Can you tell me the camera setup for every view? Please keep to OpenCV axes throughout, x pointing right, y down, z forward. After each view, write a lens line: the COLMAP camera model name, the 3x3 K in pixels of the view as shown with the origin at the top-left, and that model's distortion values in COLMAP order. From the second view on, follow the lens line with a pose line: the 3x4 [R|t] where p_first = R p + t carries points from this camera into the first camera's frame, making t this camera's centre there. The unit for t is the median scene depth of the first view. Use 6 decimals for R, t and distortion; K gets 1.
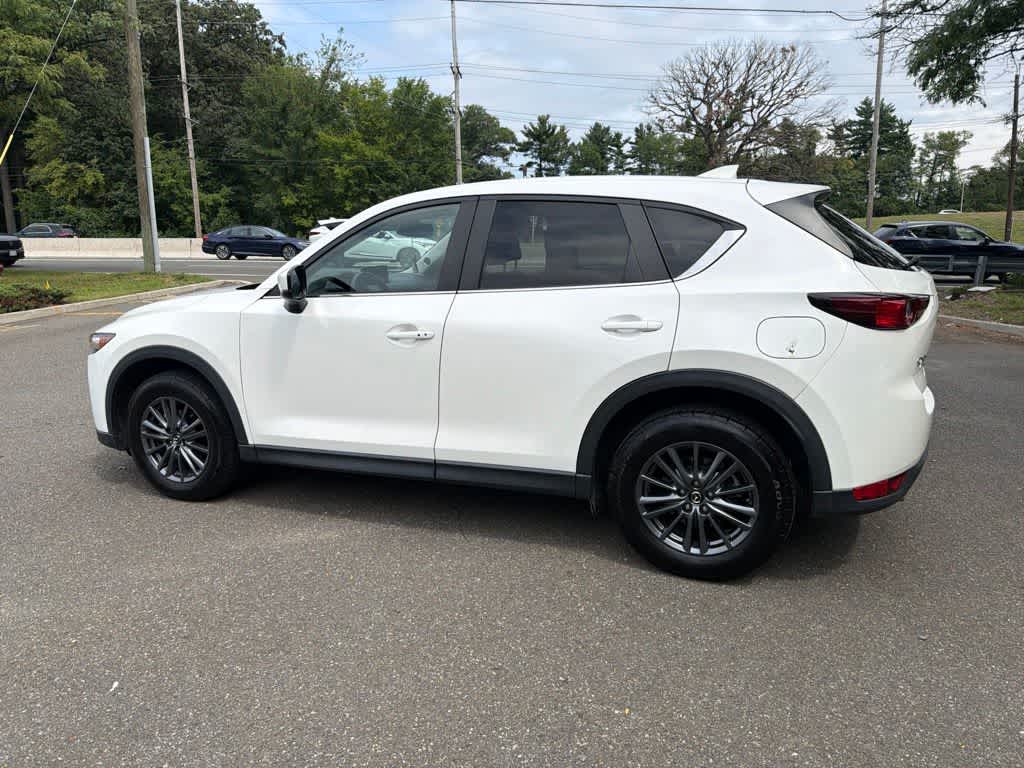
lens RADIAL K [[716.7, 0, 505.6], [0, 716.7, 387.0], [0, 0, 1]] dist [0.029188, -0.038265]
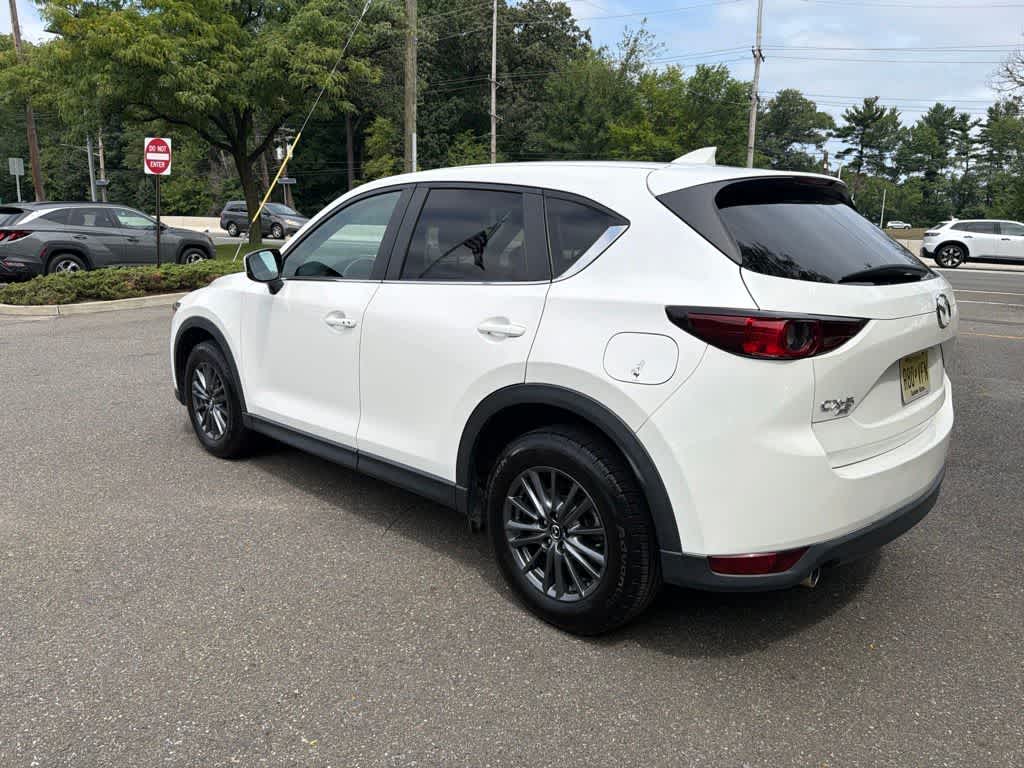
lens RADIAL K [[716.7, 0, 510.1], [0, 716.7, 385.0], [0, 0, 1]] dist [0.029188, -0.038265]
pose [[0.923706, 0.104431, -0.368594, 0.359687], [-0.101094, 0.994471, 0.028411, -0.029466], [0.369523, 0.011020, 0.929156, 0.119122]]
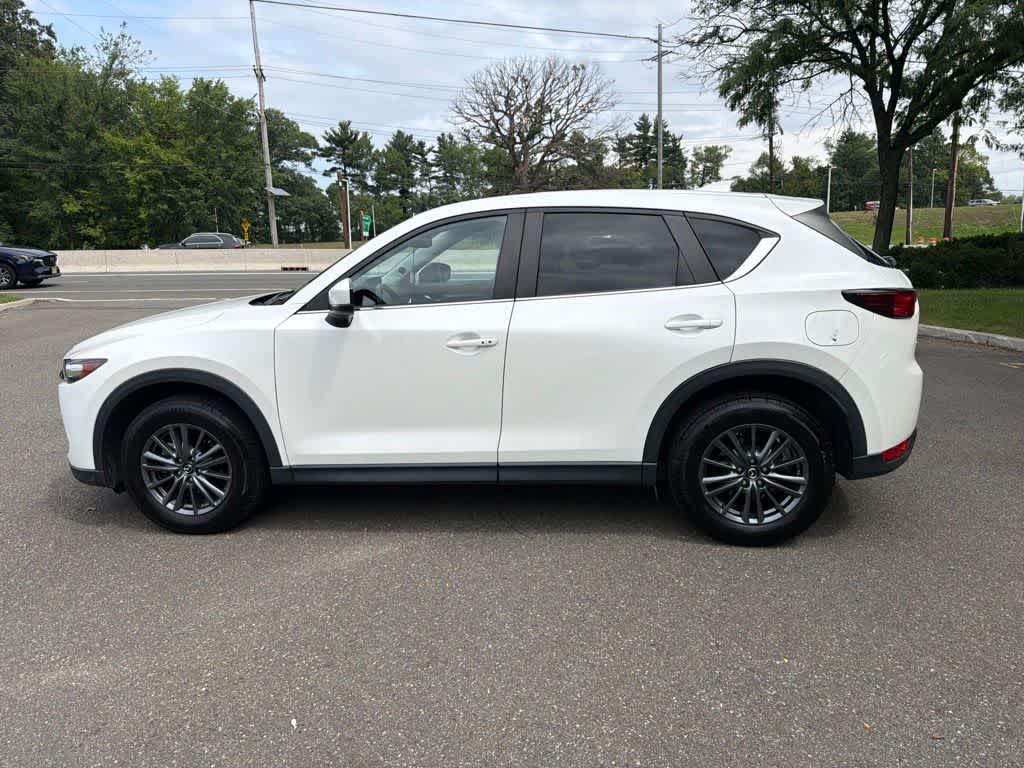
lens RADIAL K [[716.7, 0, 504.8], [0, 716.7, 377.9], [0, 0, 1]] dist [0.029188, -0.038265]
pose [[0.966201, -0.061346, 0.250384, -0.268322], [0.066516, 0.997710, -0.012230, -0.005567], [-0.249061, 0.028471, 0.968069, -0.001682]]
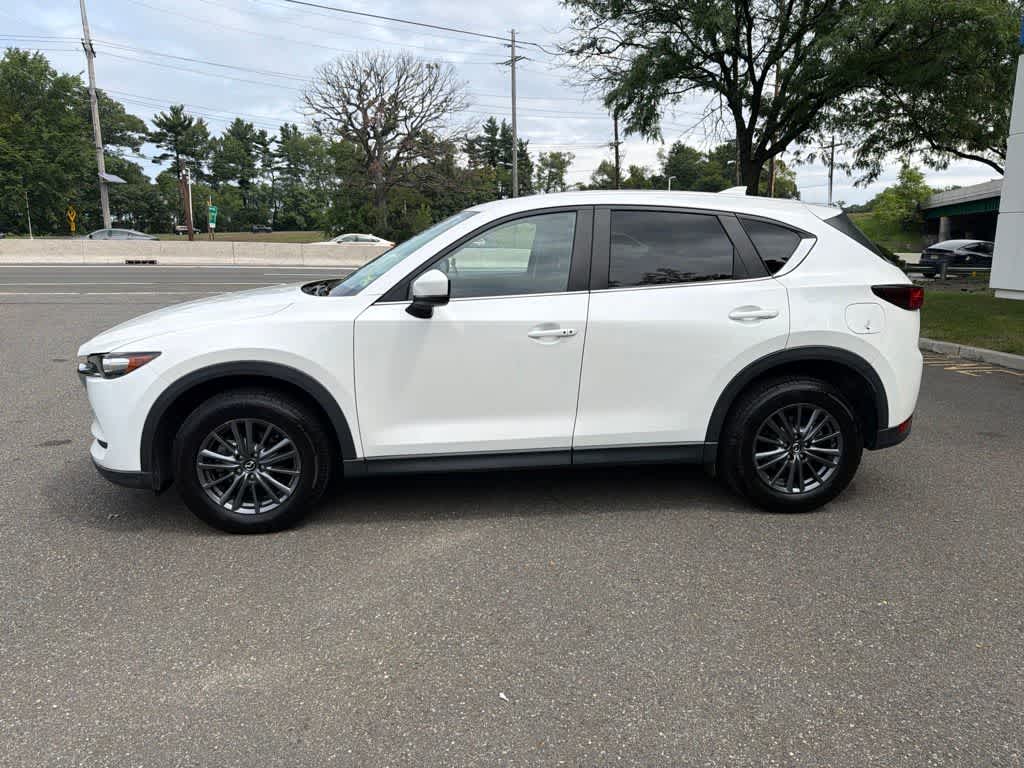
lens RADIAL K [[716.7, 0, 505.4], [0, 716.7, 377.9], [0, 0, 1]] dist [0.029188, -0.038265]
pose [[0.892874, -0.077180, 0.443644, -0.522954], [0.083657, 0.996482, 0.004989, -0.013048], [-0.442468, 0.032660, 0.896189, 0.056859]]
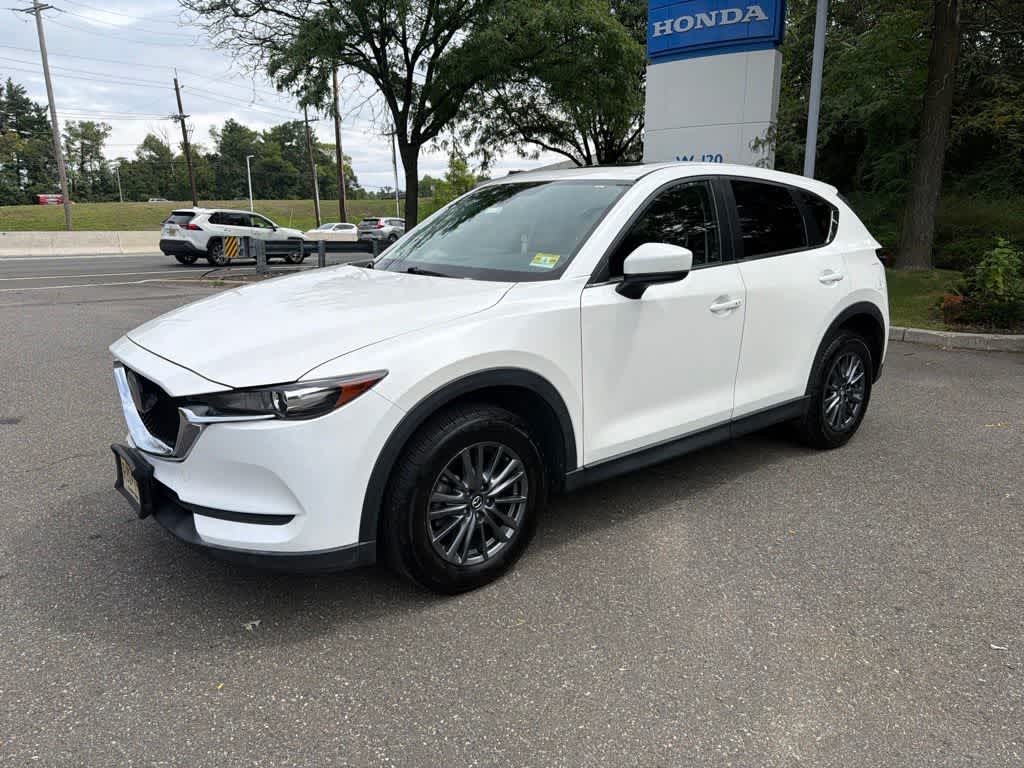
lens RADIAL K [[716.7, 0, 493.6], [0, 716.7, 382.7], [0, 0, 1]] dist [0.029188, -0.038265]
pose [[0.511651, -0.185572, 0.838914, -0.939677], [0.177510, 0.978163, 0.108111, -0.105425], [-0.840657, 0.093601, 0.533418, 0.566175]]
